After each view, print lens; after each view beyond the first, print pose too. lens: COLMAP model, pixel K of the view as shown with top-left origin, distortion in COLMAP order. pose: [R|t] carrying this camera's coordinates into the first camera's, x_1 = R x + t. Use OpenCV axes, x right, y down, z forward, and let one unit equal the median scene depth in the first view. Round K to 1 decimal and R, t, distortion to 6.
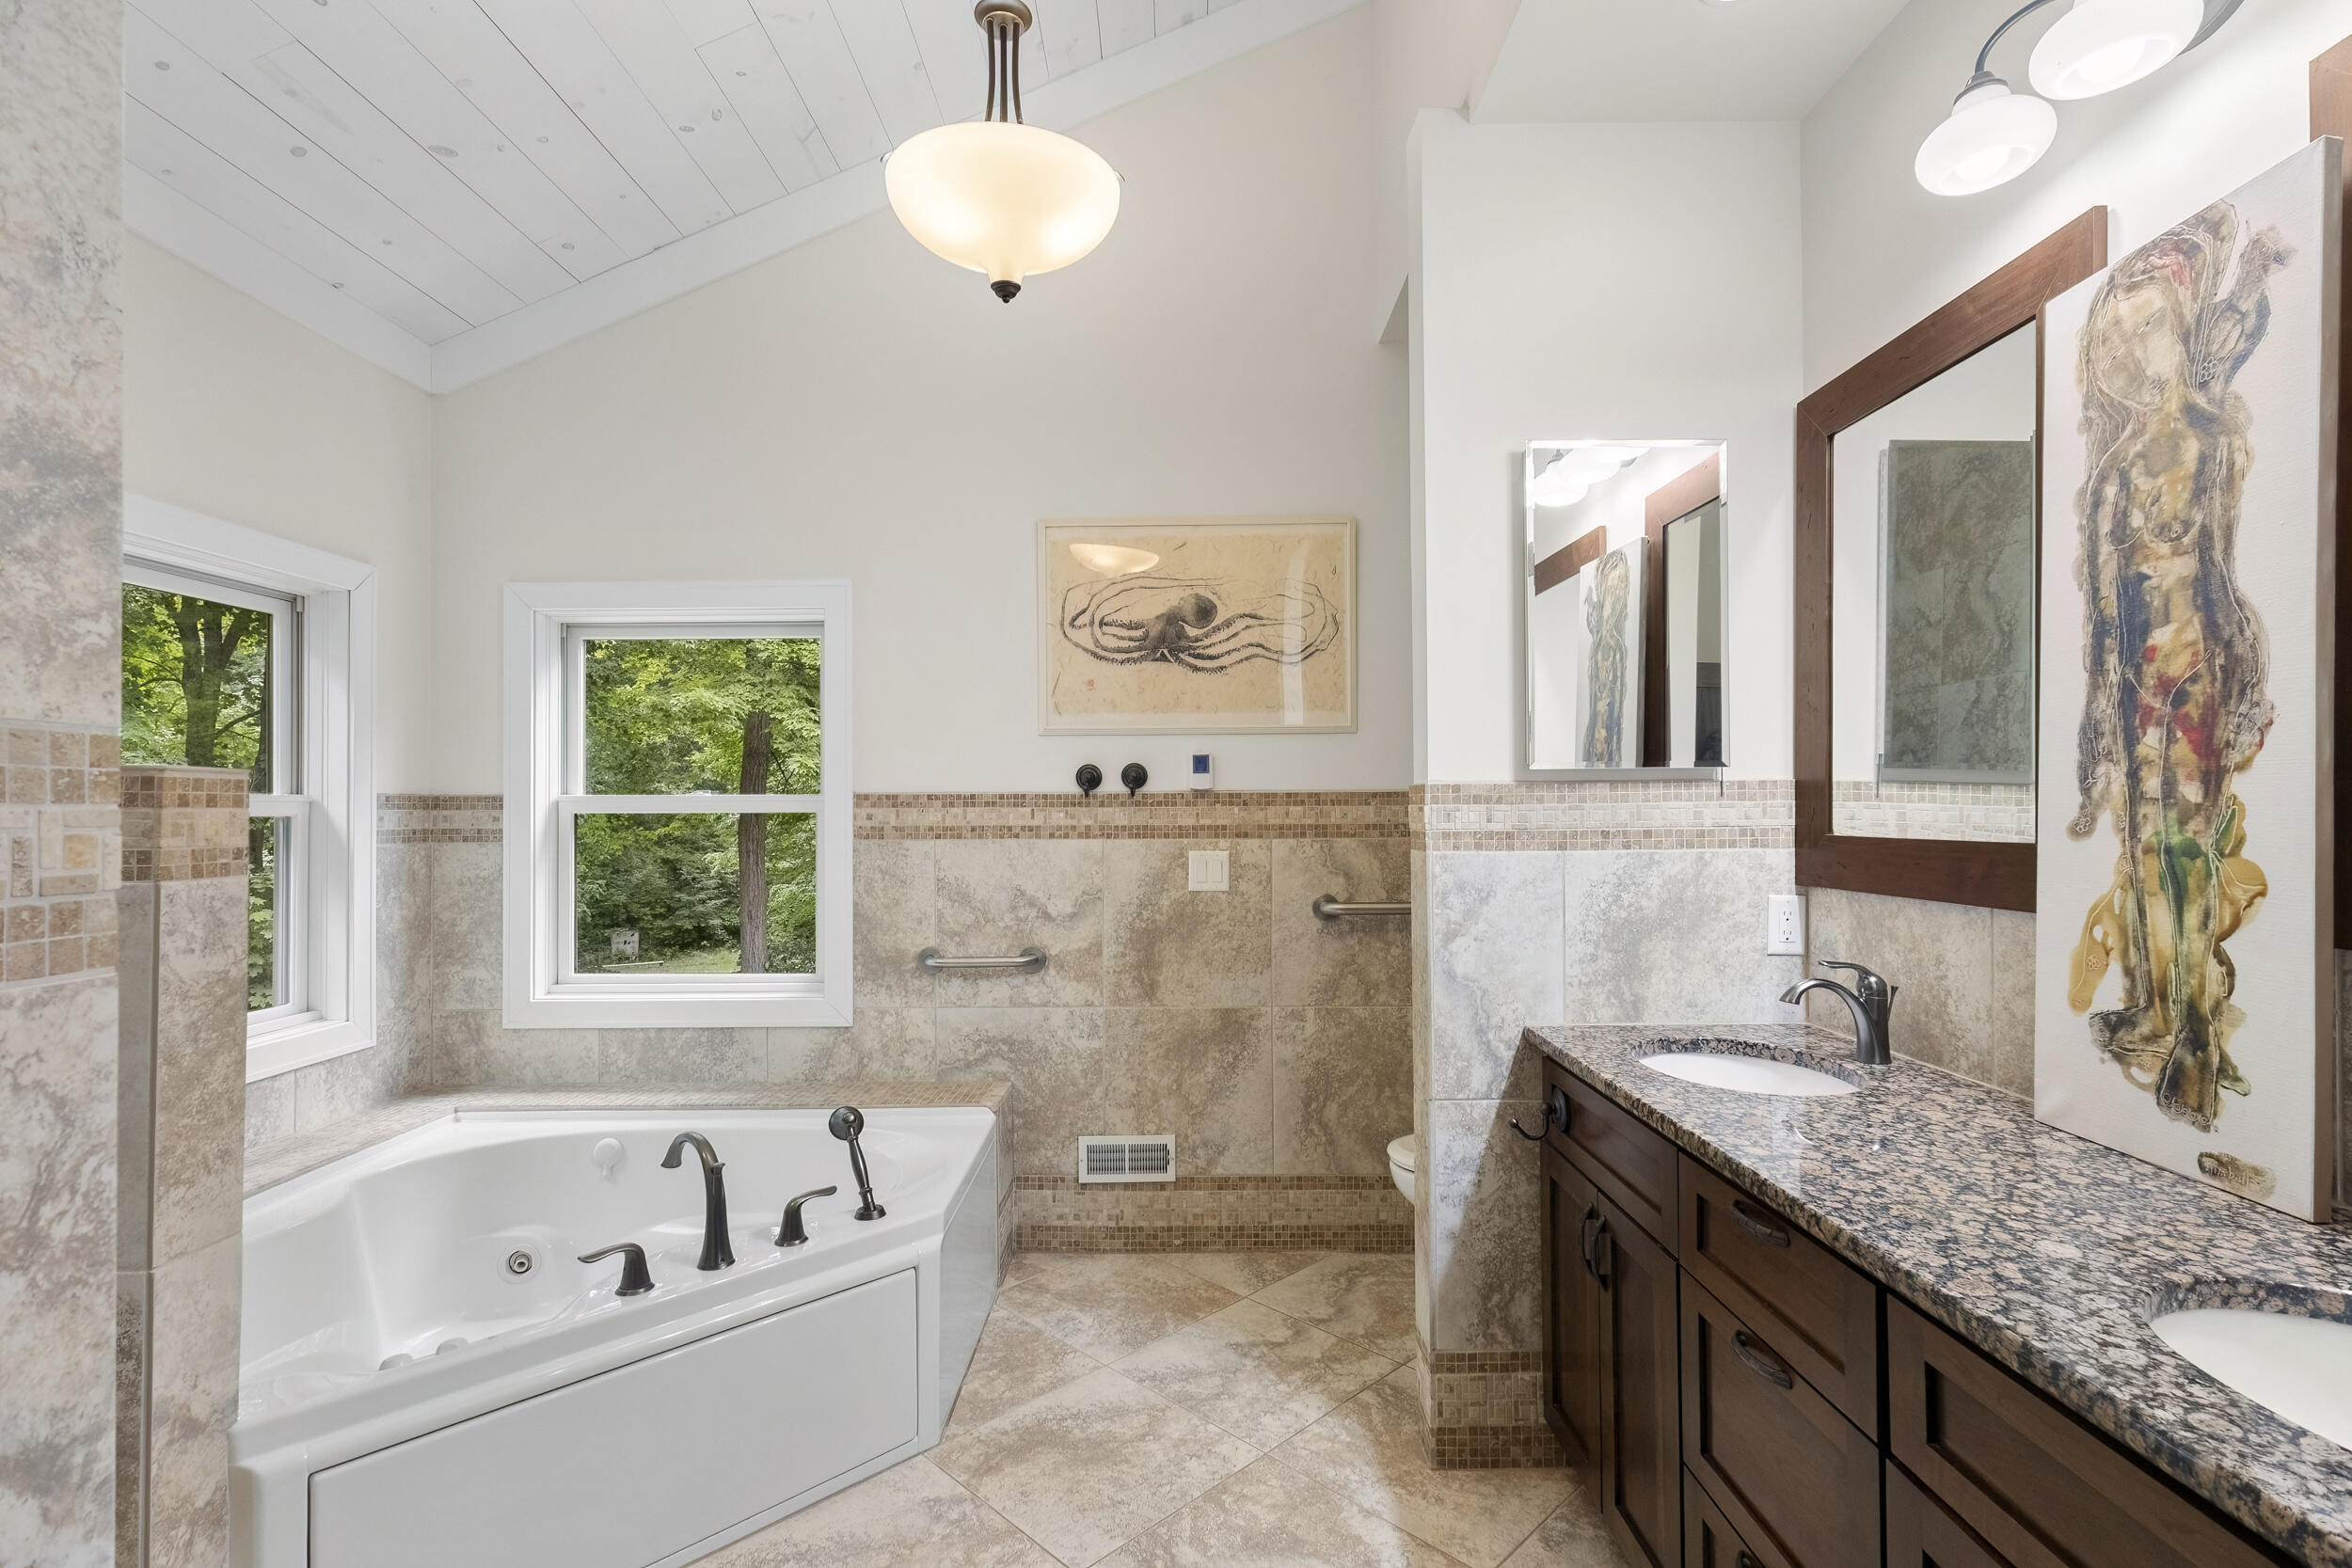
lens RADIAL K [[1082.4, 0, 1176.0], [0, 1082.4, 784.0], [0, 0, 1]] dist [0.007429, 0.000319]
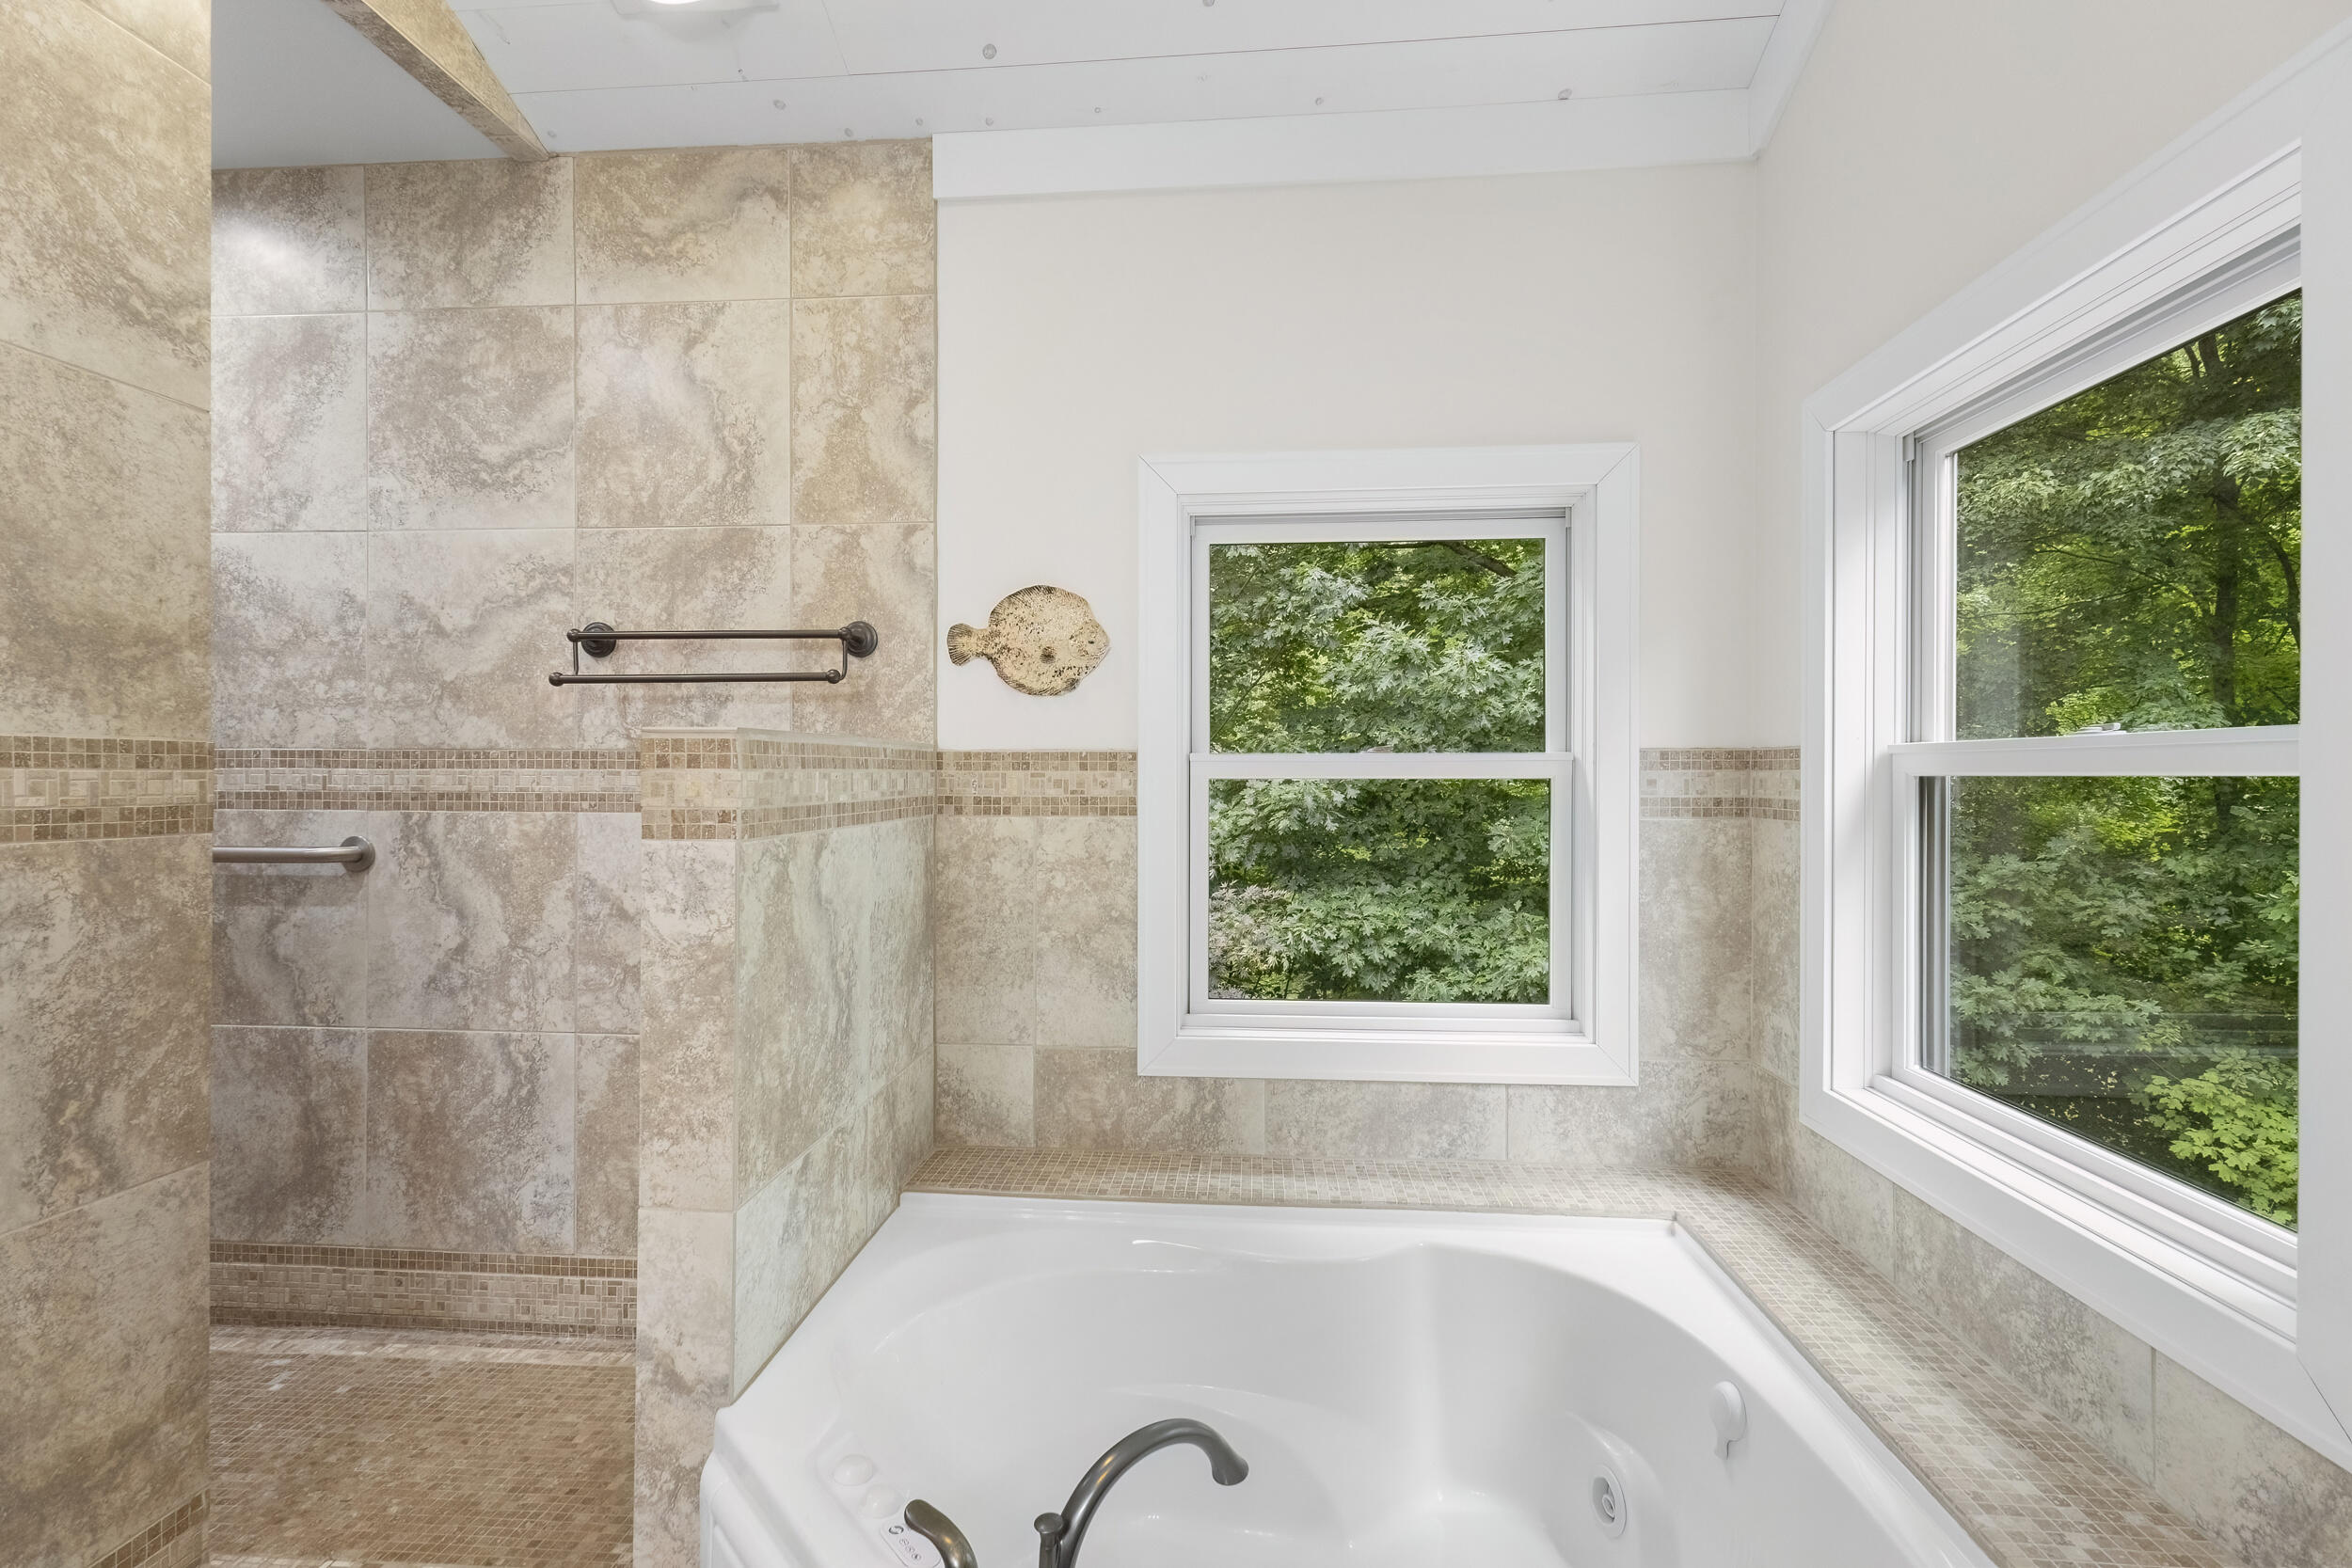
lens RADIAL K [[1082.4, 0, 1176.0], [0, 1082.4, 784.0], [0, 0, 1]] dist [0.007429, 0.000319]
pose [[-0.079318, 0.010765, -0.996791, 0.029261], [0.024818, 0.999653, 0.008821, 0.019668], [0.996540, -0.024039, -0.079558, 0.780735]]
